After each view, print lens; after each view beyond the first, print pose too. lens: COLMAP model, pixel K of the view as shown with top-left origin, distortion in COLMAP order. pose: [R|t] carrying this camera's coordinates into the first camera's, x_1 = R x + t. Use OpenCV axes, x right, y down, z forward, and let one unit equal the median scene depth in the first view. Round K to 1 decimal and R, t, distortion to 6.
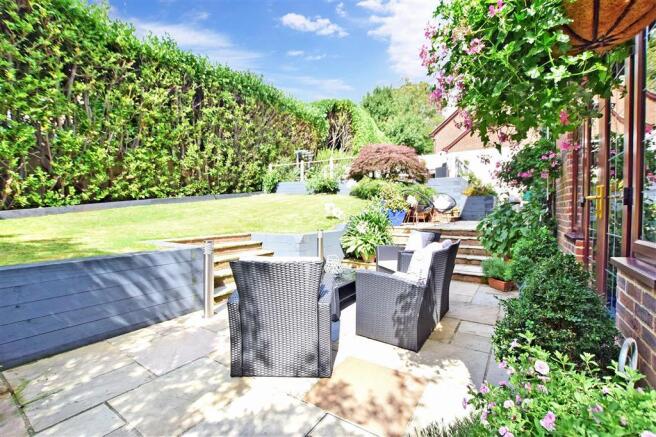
lens RADIAL K [[290.6, 0, 327.5], [0, 290.6, 216.5], [0, 0, 1]] dist [-0.026791, 0.000769]
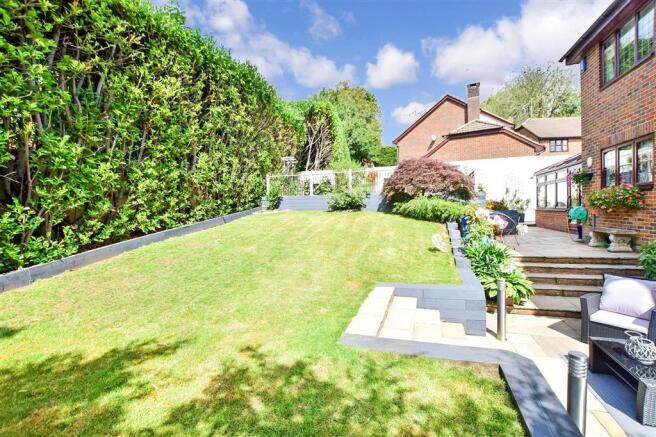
lens RADIAL K [[290.6, 0, 327.7], [0, 290.6, 216.8], [0, 0, 1]] dist [-0.026791, 0.000769]
pose [[0.966946, -0.029841, 0.253229, -0.376718], [0.029518, 0.999551, 0.005078, -0.083040], [-0.253266, 0.002565, 0.967393, 0.193457]]
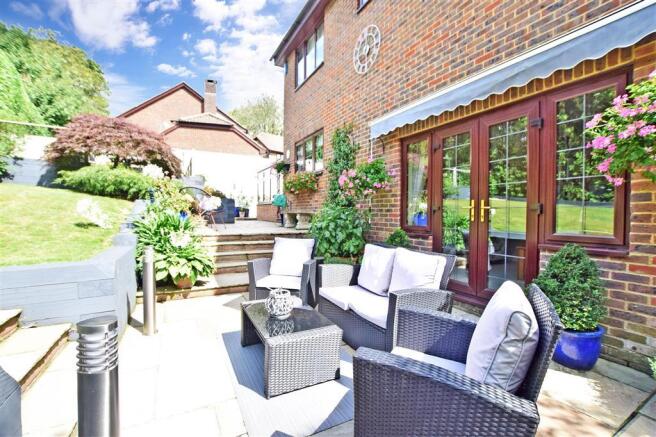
lens RADIAL K [[290.6, 0, 329.8], [0, 290.6, 218.0], [0, 0, 1]] dist [-0.026791, 0.000769]
pose [[0.469543, -0.009919, 0.882854, -0.186210], [0.011239, 0.999923, 0.005256, -0.005989], [-0.882838, 0.007455, 0.469619, 0.237649]]
